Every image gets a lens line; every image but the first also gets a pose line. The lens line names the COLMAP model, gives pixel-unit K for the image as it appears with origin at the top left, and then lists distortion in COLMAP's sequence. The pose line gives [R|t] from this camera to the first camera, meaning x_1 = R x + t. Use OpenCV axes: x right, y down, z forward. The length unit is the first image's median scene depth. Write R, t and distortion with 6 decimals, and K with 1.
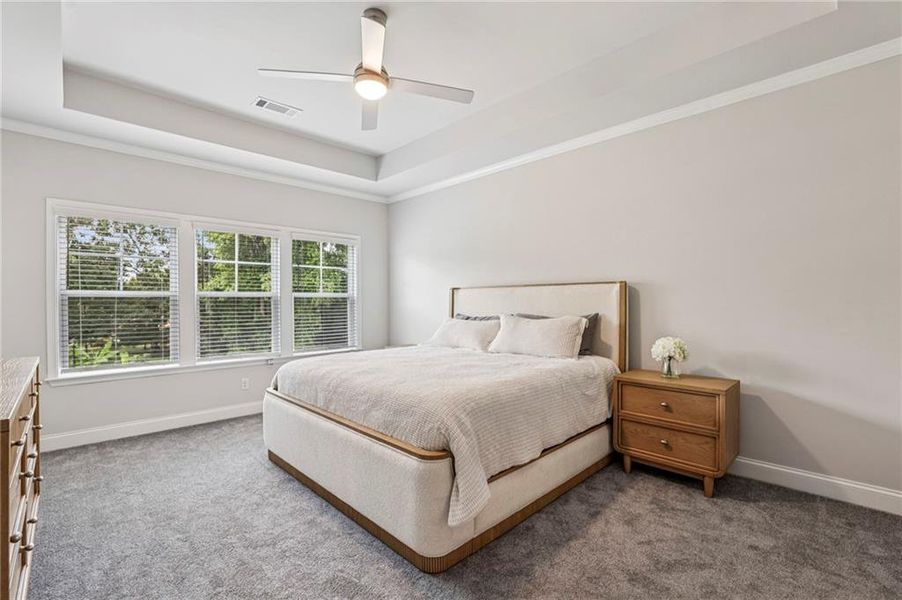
lens RADIAL K [[391.1, 0, 455.3], [0, 391.1, 296.6], [0, 0, 1]] dist [-0.041884, 0.015490]
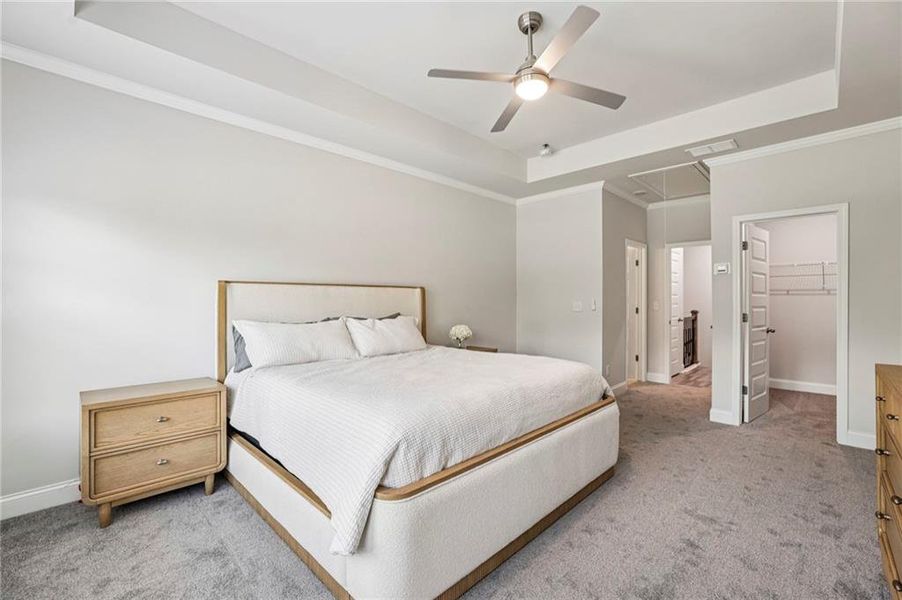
lens RADIAL K [[391.1, 0, 455.3], [0, 391.1, 296.6], [0, 0, 1]] dist [-0.041884, 0.015490]
pose [[-0.013154, 0.008772, 0.999875, -0.890657], [-0.009381, 0.999916, -0.008896, 0.003633], [-0.999869, -0.009497, -0.013070, 0.894318]]
